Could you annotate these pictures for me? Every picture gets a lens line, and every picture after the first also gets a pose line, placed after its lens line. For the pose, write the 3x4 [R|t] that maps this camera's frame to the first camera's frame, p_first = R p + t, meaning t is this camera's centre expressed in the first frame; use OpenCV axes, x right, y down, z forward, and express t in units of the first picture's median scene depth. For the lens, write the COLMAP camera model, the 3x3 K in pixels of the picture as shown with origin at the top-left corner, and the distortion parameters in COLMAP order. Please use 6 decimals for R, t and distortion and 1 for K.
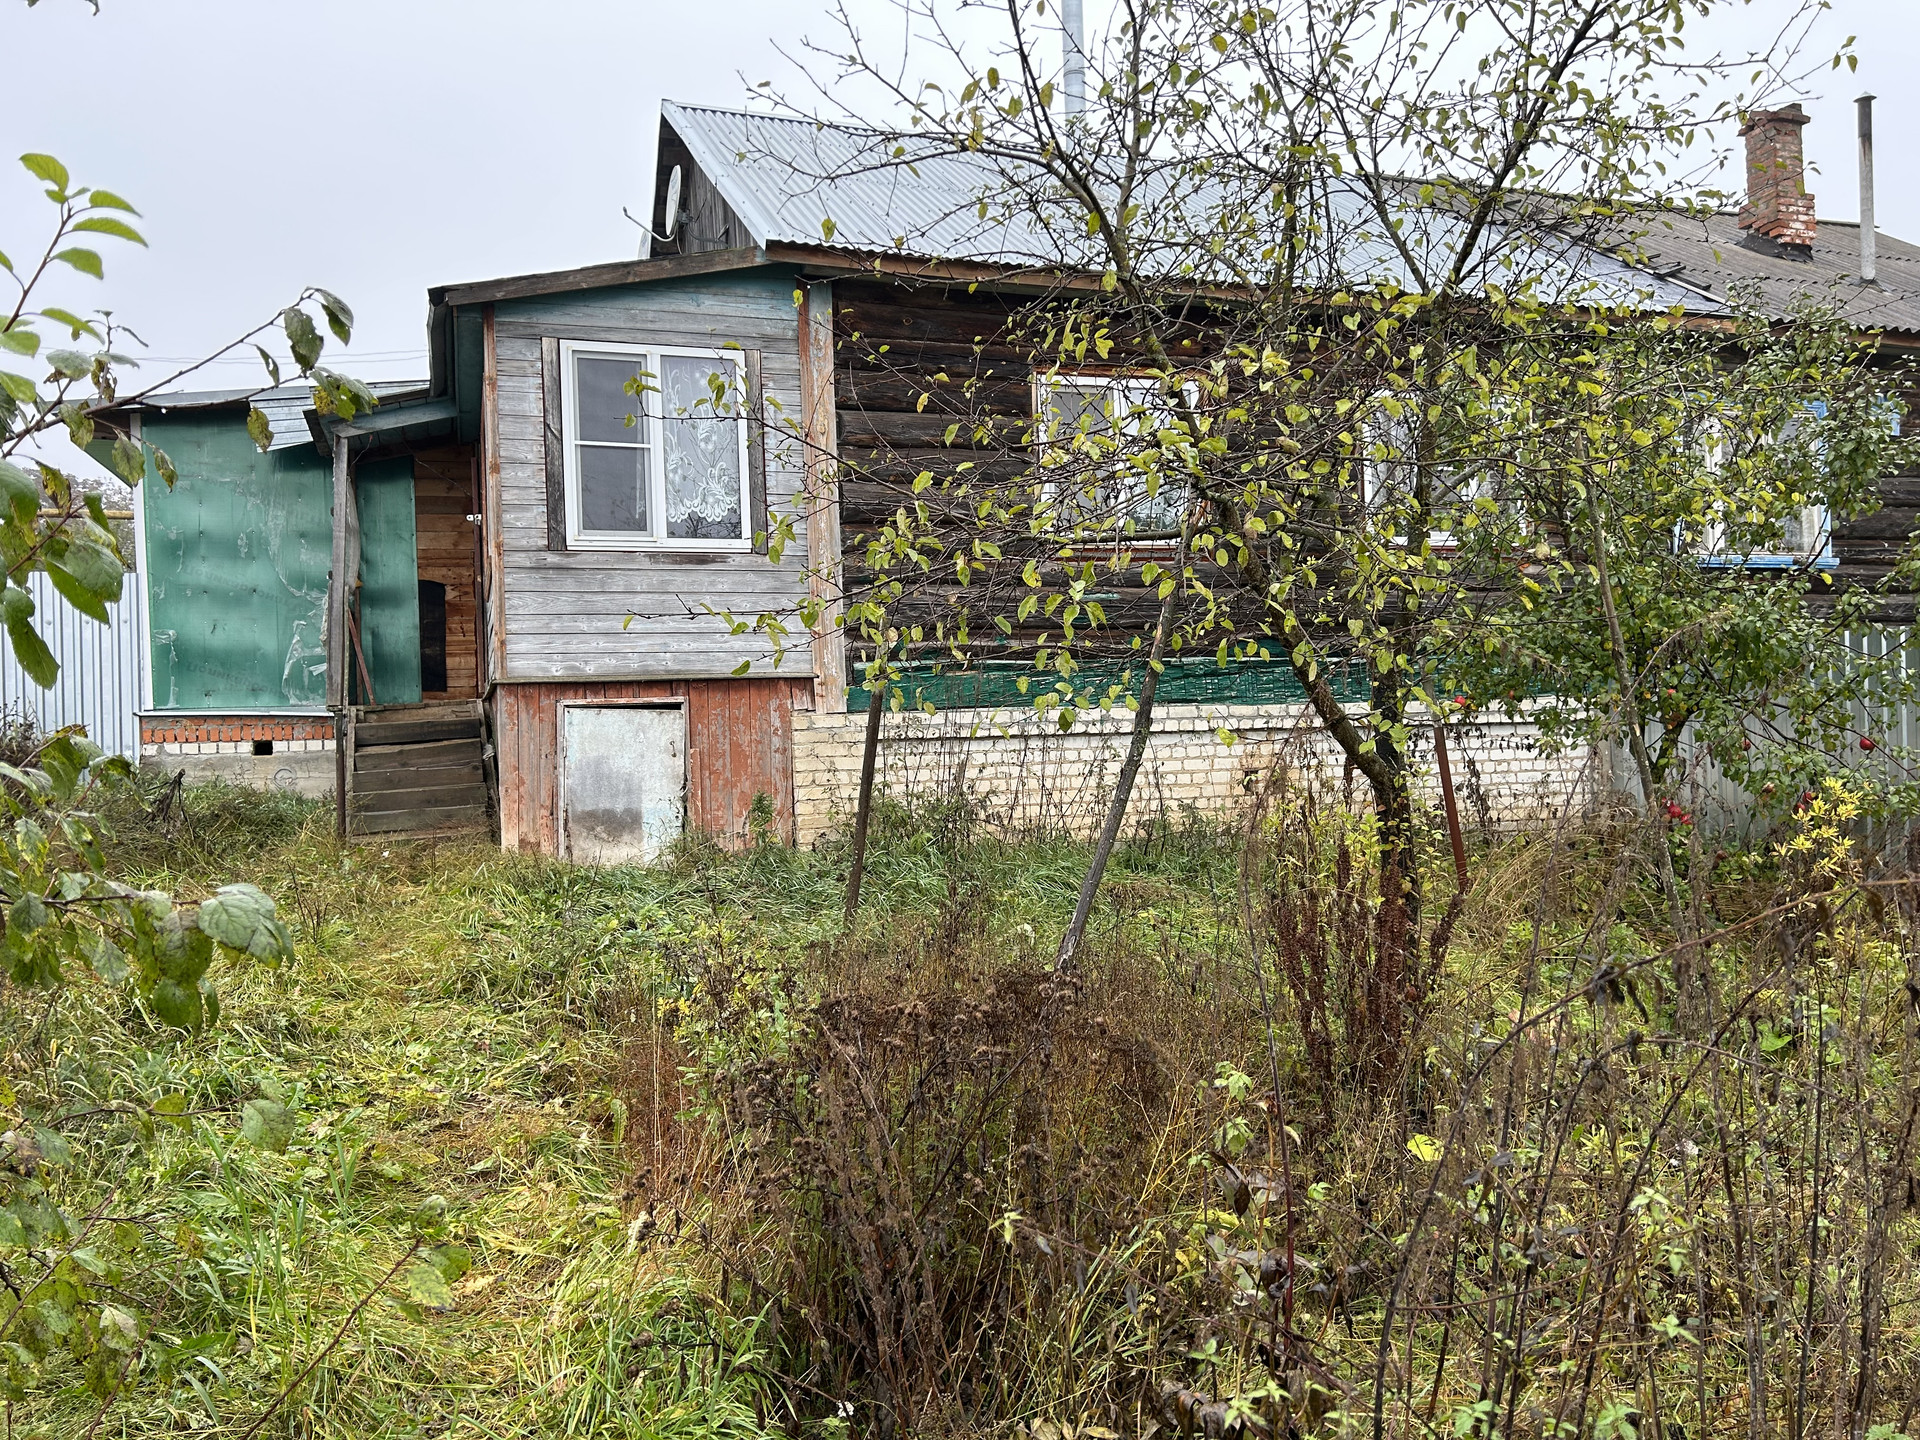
lens RADIAL K [[1428.8, 0, 970.6], [0, 1428.8, 730.1], [0, 0, 1]] dist [0.057878, -0.060690]
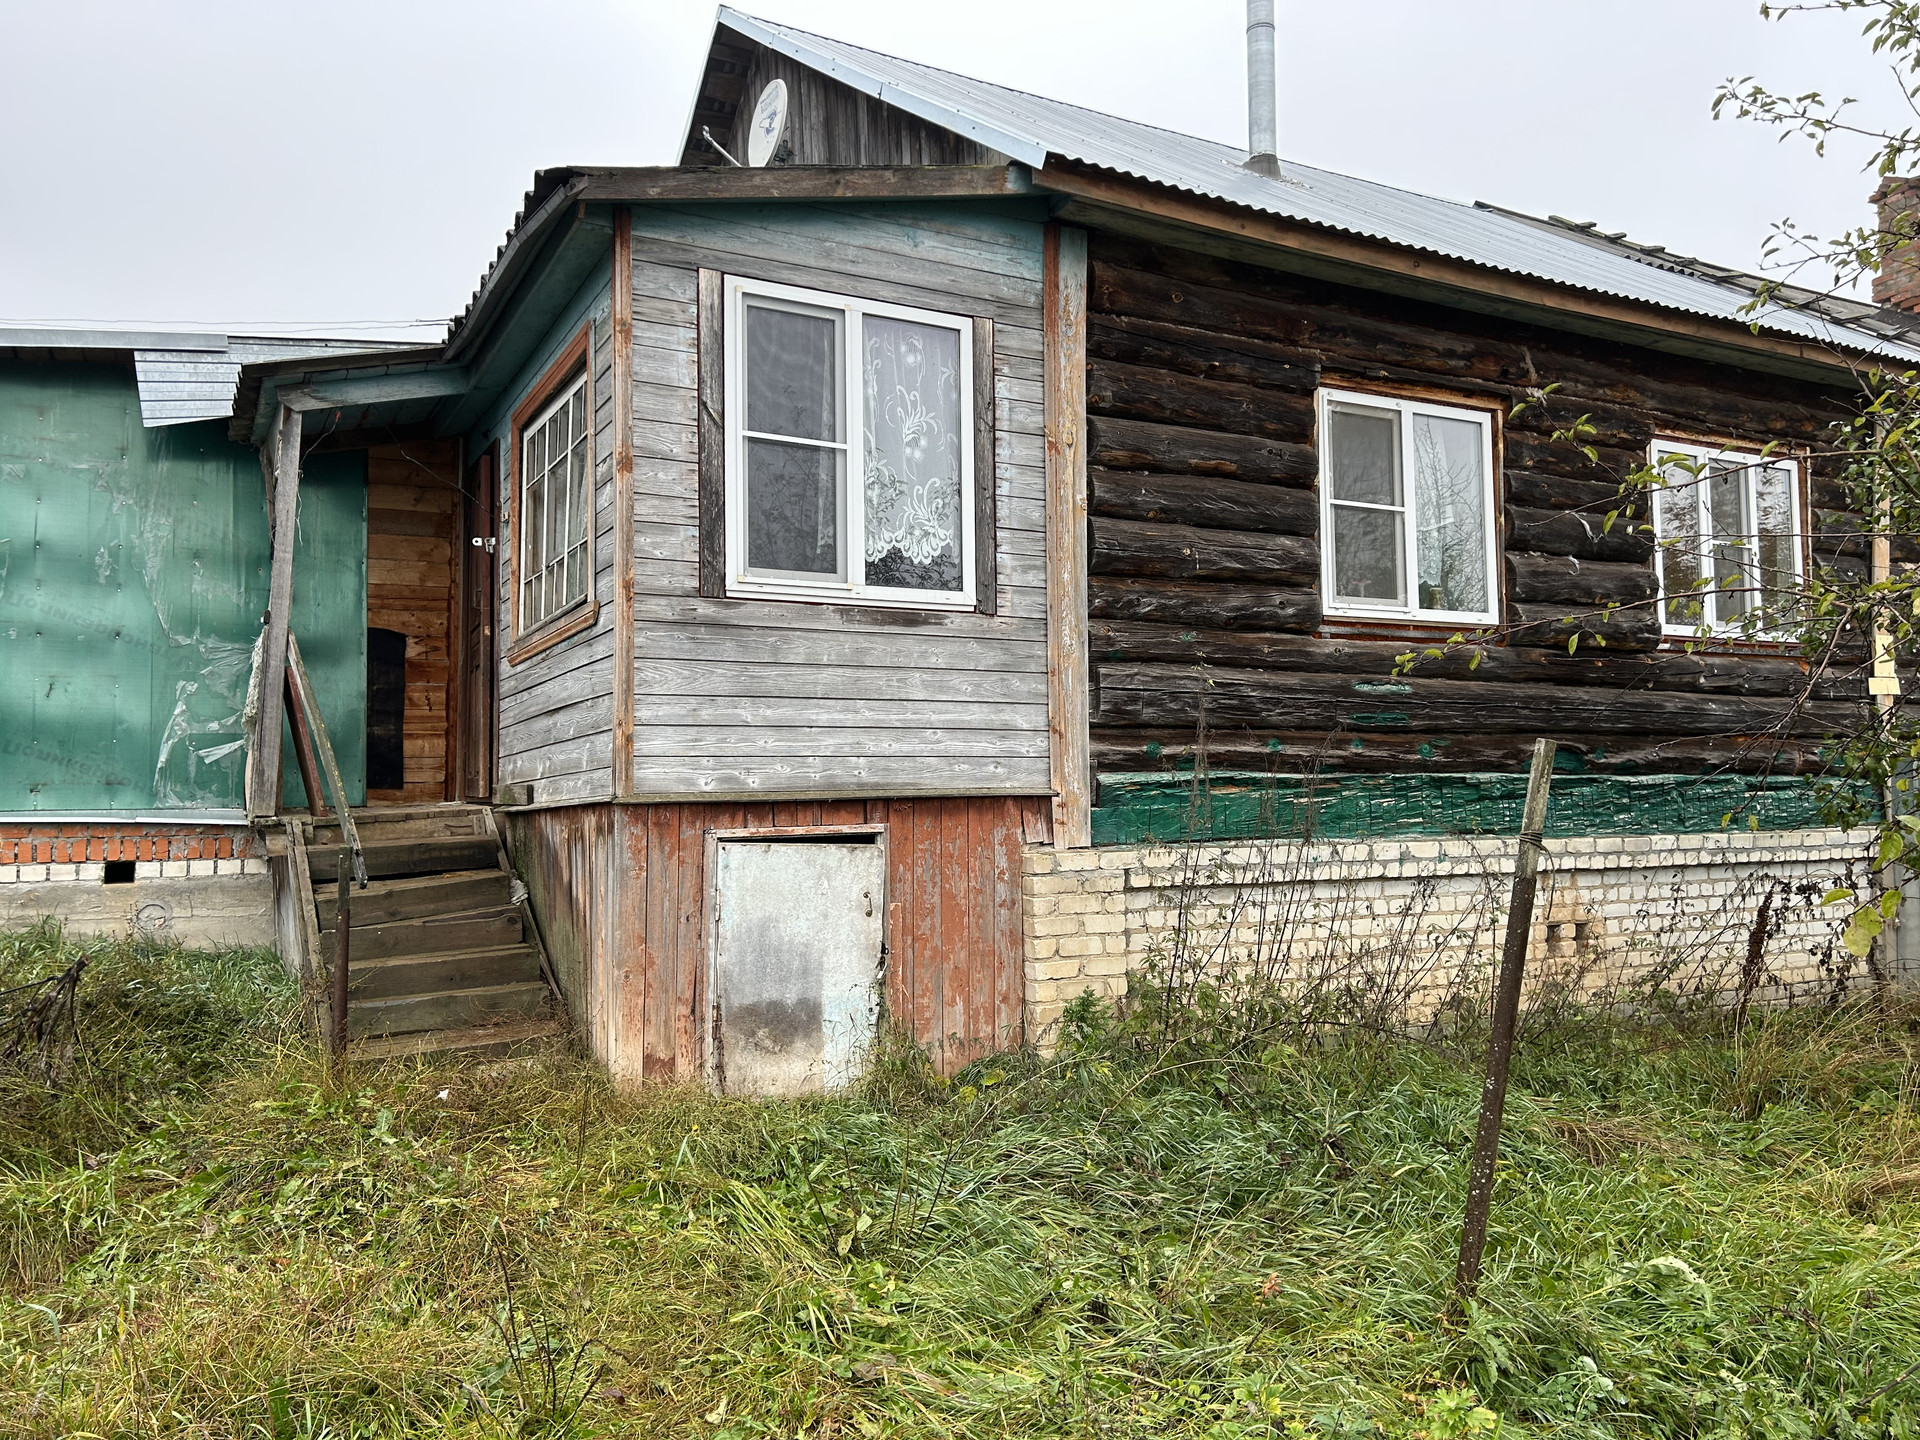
lens RADIAL K [[1428.8, 0, 981.0], [0, 1428.8, 723.0], [0, 0, 1]] dist [0.057878, -0.060690]
pose [[0.983983, 0.029998, 0.175720, -0.267980], [-0.021328, 0.998470, -0.051020, -0.036674], [-0.176981, 0.046455, 0.983117, 0.335731]]
